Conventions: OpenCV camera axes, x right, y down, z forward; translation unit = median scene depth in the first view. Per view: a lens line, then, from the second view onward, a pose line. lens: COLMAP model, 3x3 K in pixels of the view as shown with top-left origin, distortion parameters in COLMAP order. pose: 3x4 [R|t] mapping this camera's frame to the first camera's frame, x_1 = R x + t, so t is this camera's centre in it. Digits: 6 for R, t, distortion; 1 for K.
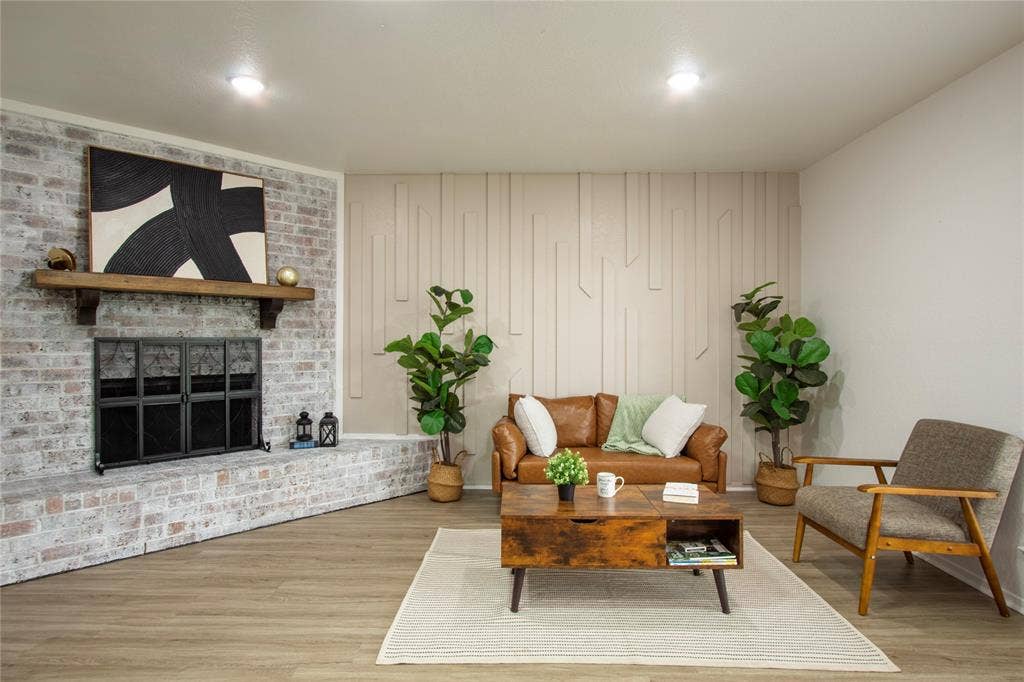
lens RADIAL K [[541.7, 0, 480.9], [0, 541.7, 343.3], [0, 0, 1]] dist [0.002603, 0.001147]
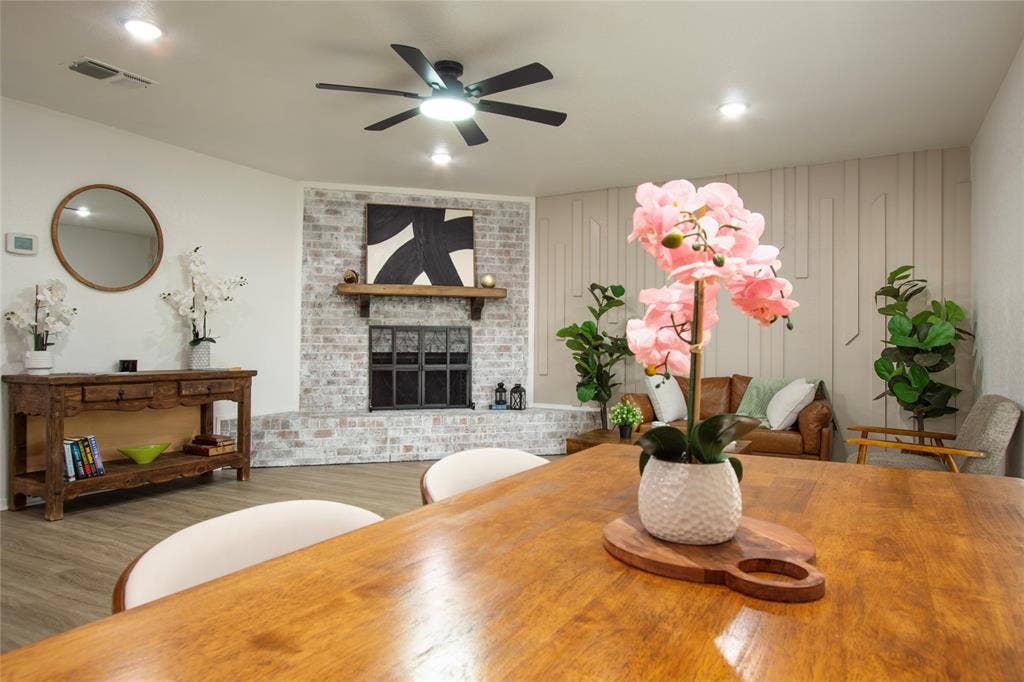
lens RADIAL K [[541.7, 0, 480.9], [0, 541.7, 343.3], [0, 0, 1]] dist [0.002603, 0.001147]
pose [[0.887128, 0.009907, -0.461417, 0.267583], [-0.009056, 0.999951, 0.004059, 0.028989], [0.461435, 0.000578, 0.887174, -0.215498]]
